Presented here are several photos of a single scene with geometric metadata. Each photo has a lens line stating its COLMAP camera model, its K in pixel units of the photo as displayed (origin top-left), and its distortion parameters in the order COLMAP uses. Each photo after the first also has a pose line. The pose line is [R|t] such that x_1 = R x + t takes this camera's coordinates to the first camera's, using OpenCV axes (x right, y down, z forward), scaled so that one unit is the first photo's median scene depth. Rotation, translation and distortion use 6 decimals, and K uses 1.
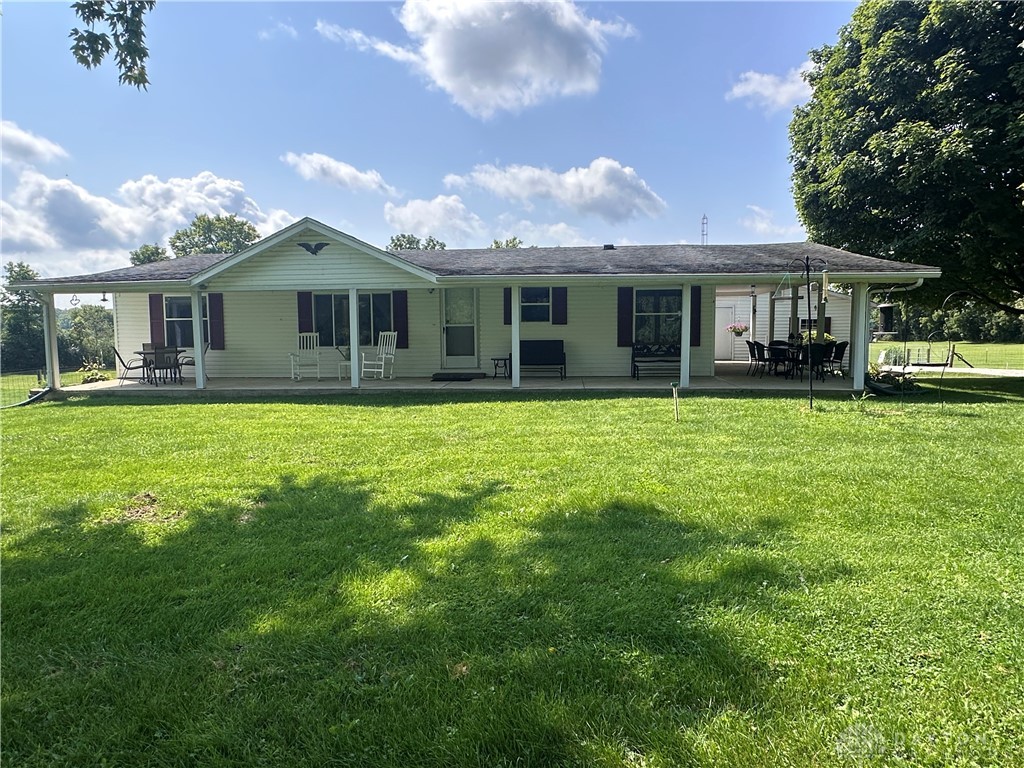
lens RADIAL K [[659.6, 0, 512.0], [0, 659.6, 385.2], [0, 0, 1]] dist [-0.002210, 0.000115]
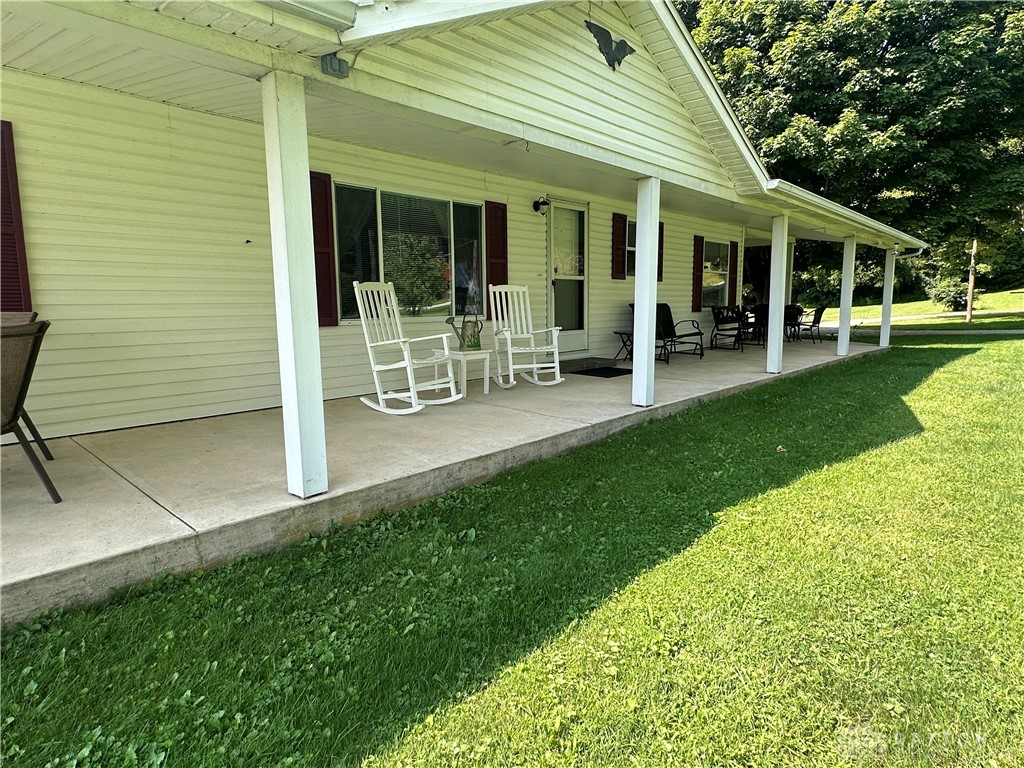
lens RADIAL K [[597.6, 0, 512.3], [0, 597.6, 384.2], [0, 0, 1]] dist [0.001539, 0.000235]
pose [[0.601153, -0.107685, 0.791846, -0.612920], [0.067292, 0.994181, 0.084114, -0.052276], [-0.796296, 0.002719, 0.604901, 0.831770]]
